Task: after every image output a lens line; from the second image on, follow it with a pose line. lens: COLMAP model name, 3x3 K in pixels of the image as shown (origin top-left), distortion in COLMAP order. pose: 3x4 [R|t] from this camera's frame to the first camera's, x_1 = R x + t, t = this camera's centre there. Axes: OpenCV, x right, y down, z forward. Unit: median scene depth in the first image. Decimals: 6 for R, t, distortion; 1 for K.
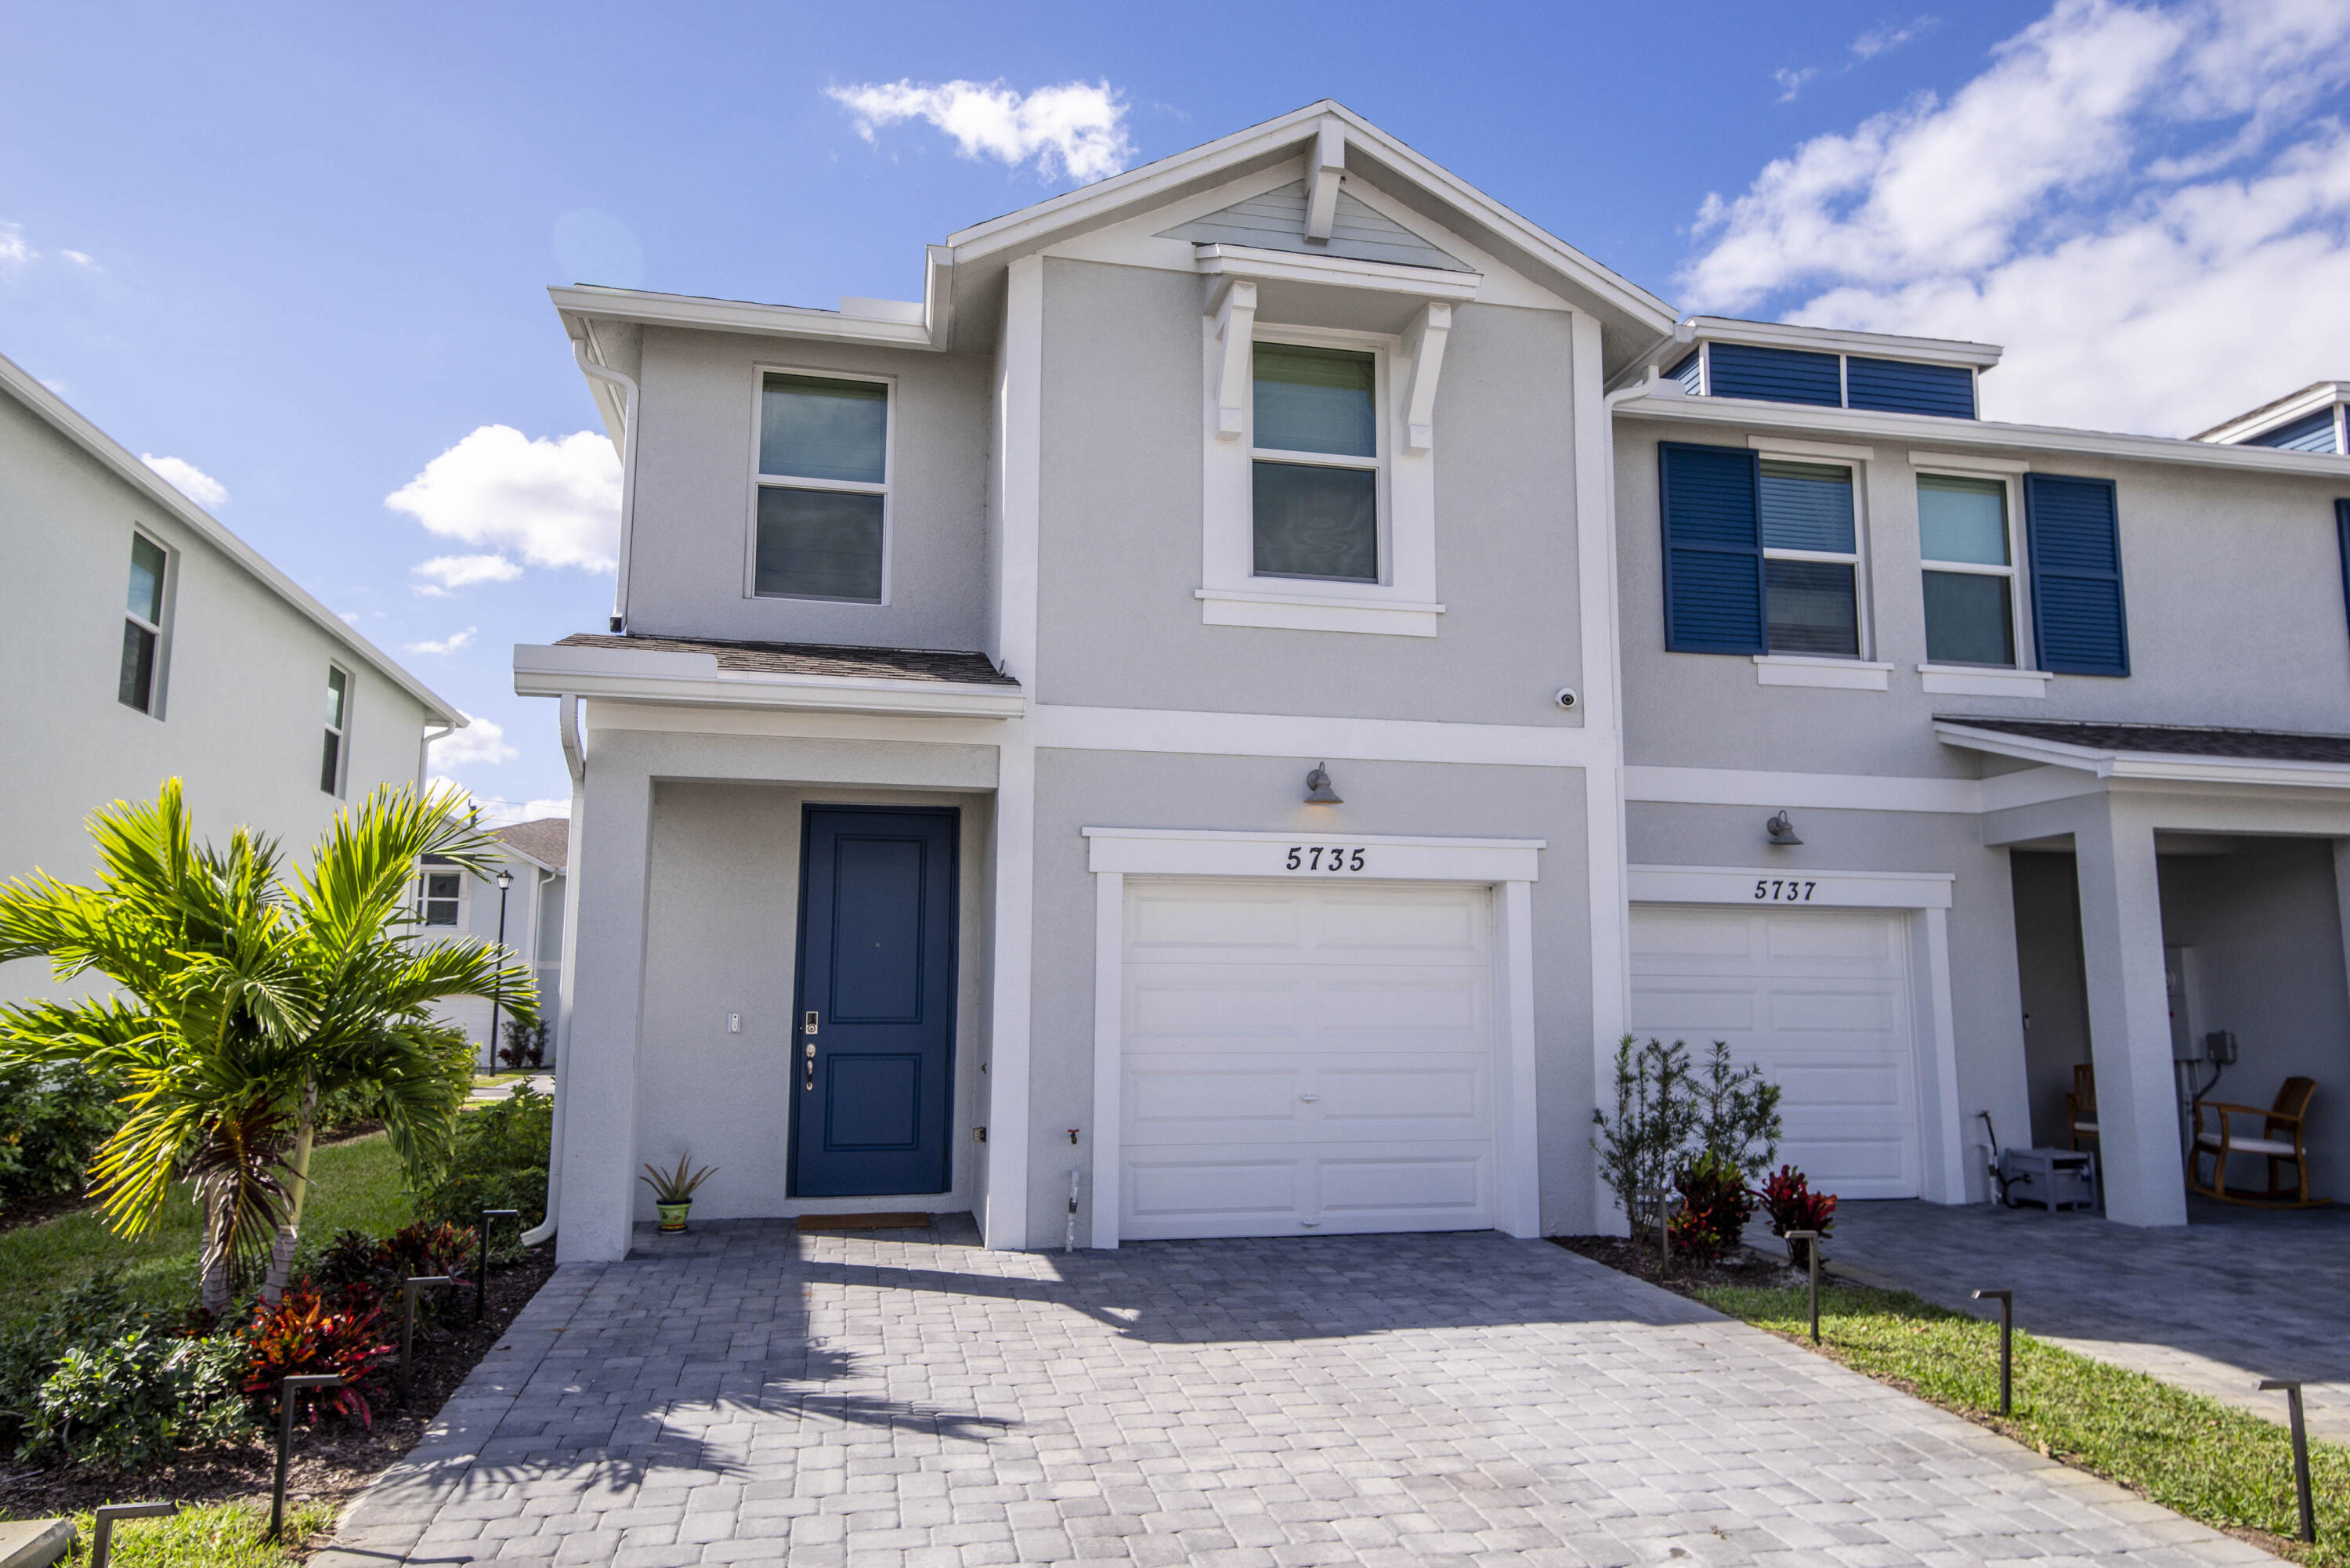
lens RADIAL K [[1608.3, 0, 1212.8], [0, 1608.3, 784.2], [0, 0, 1]] dist [0.021525, -0.001151]
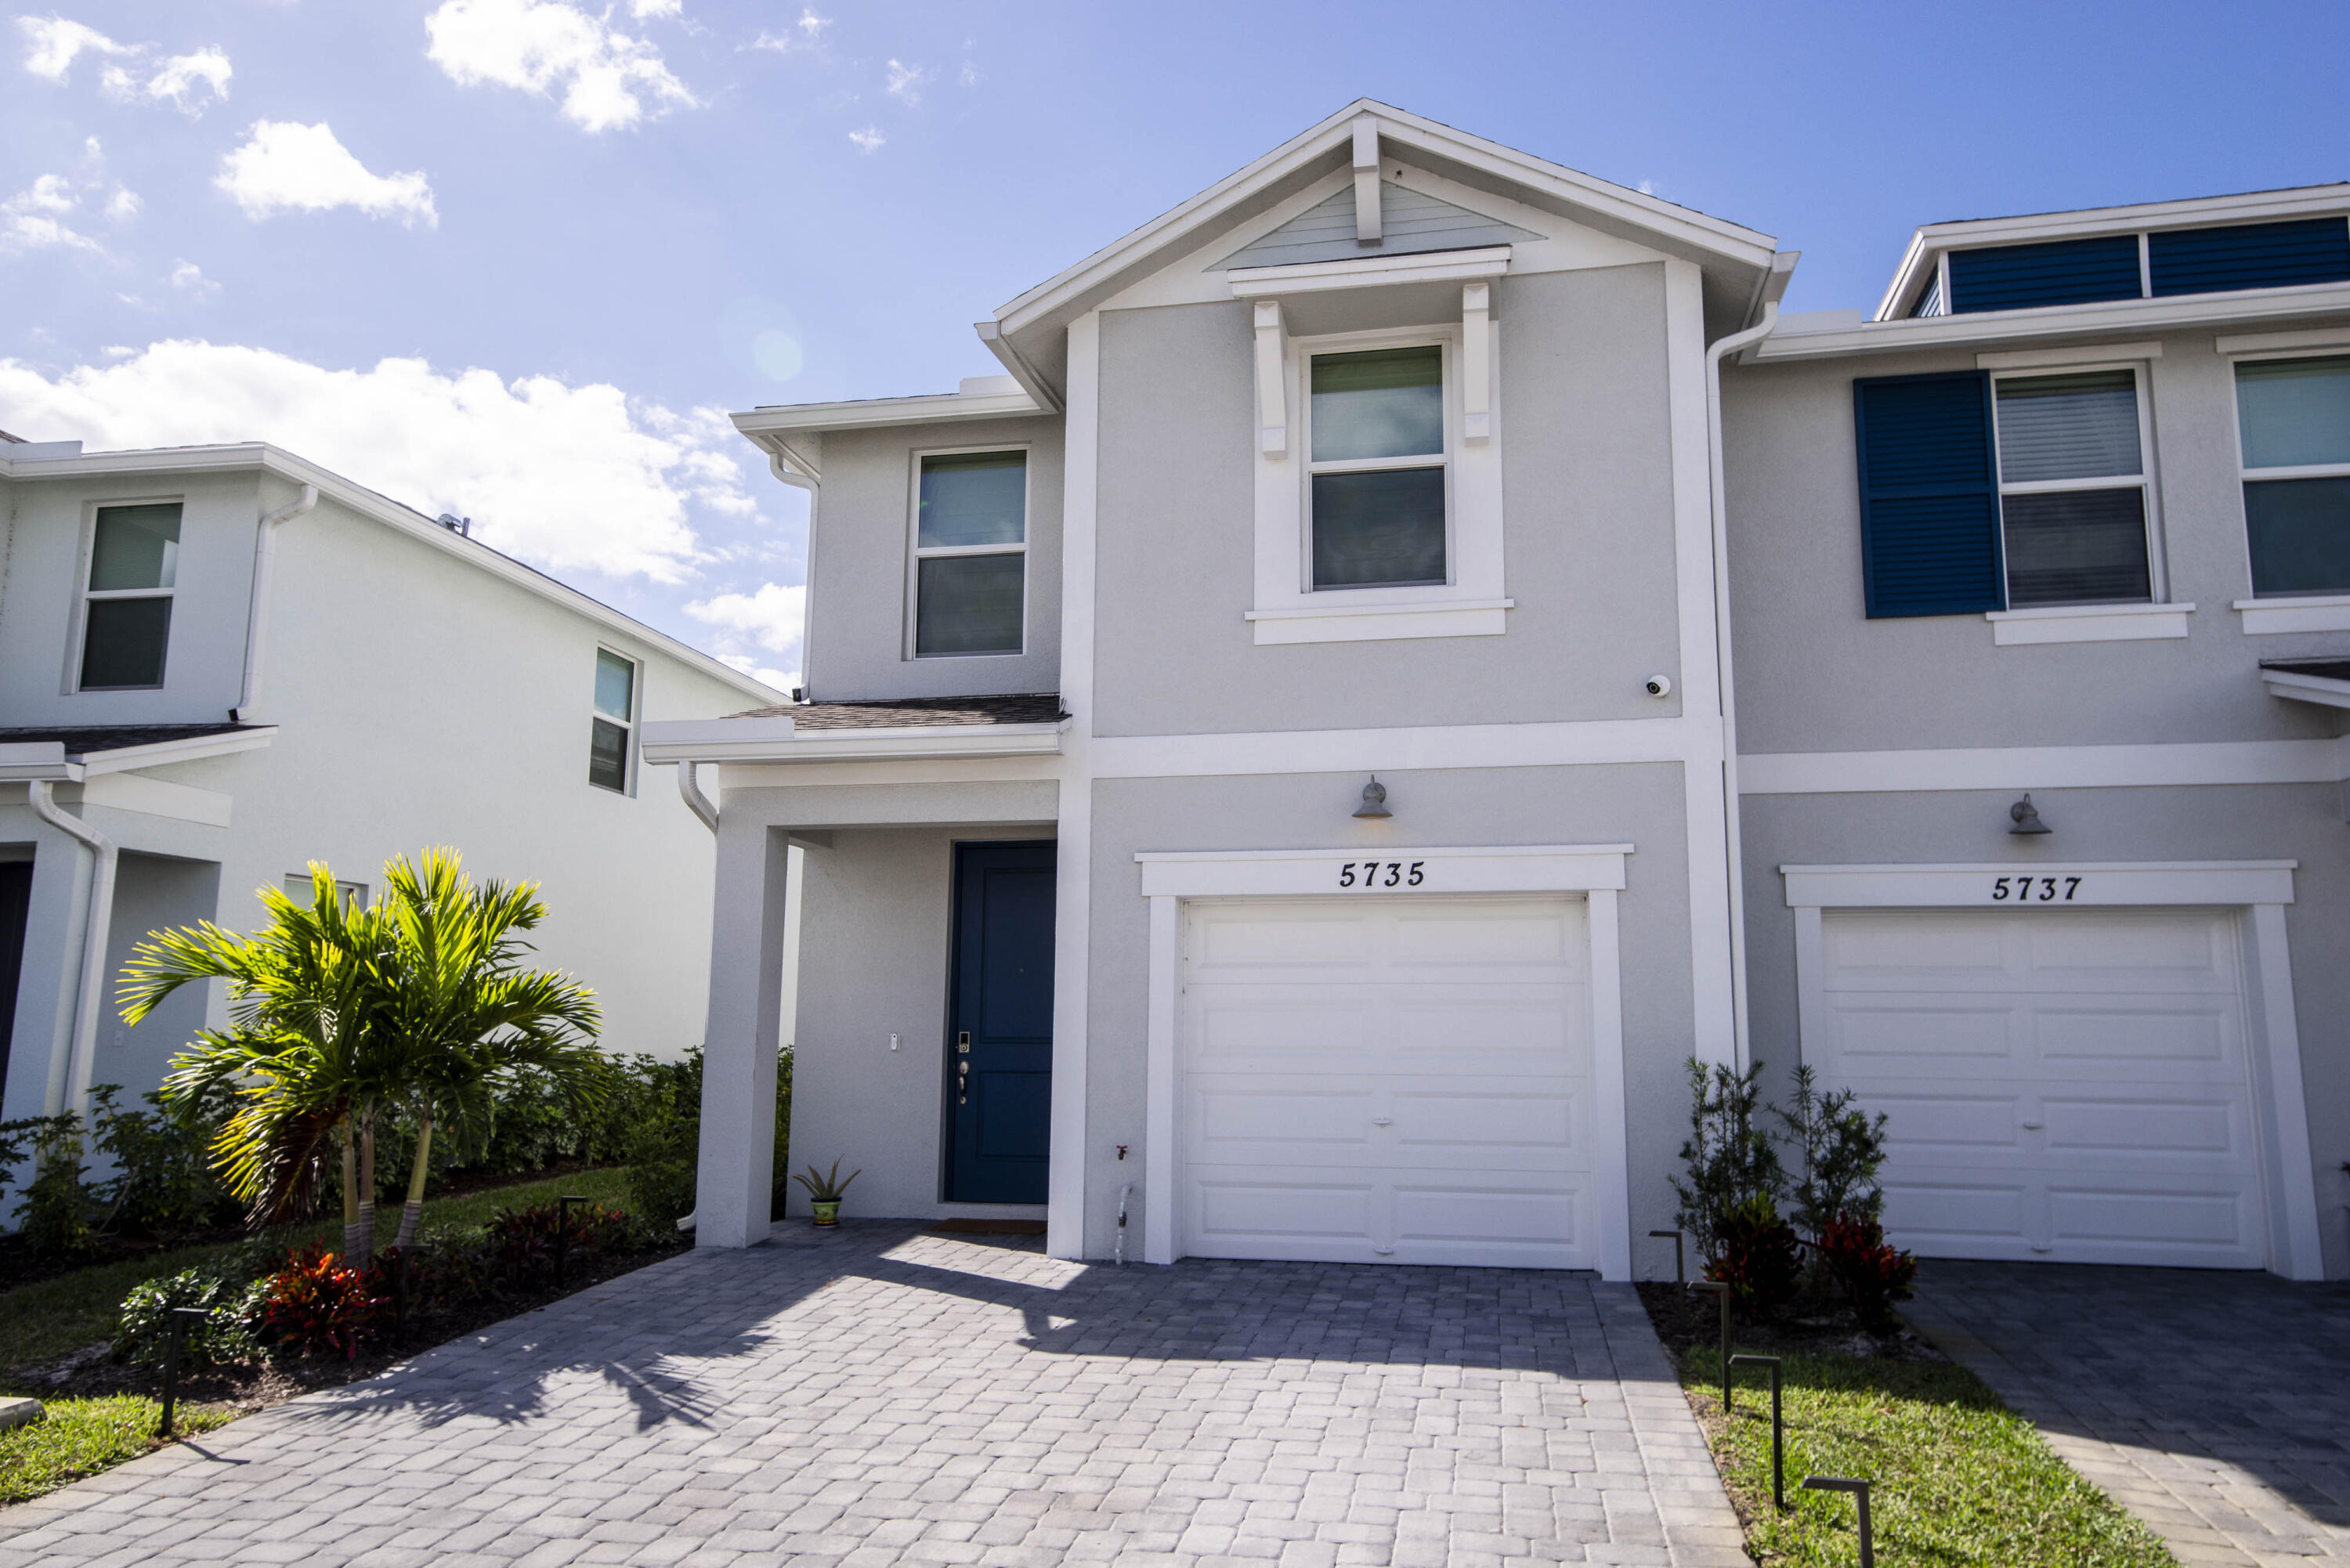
lens RADIAL K [[1608.3, 0, 1212.8], [0, 1608.3, 784.2], [0, 0, 1]] dist [0.021525, -0.001151]
pose [[0.910460, -0.062808, -0.408801, 0.364425], [0.056281, 0.998023, -0.027989, 0.013220], [0.409750, 0.002475, 0.912194, 0.070988]]
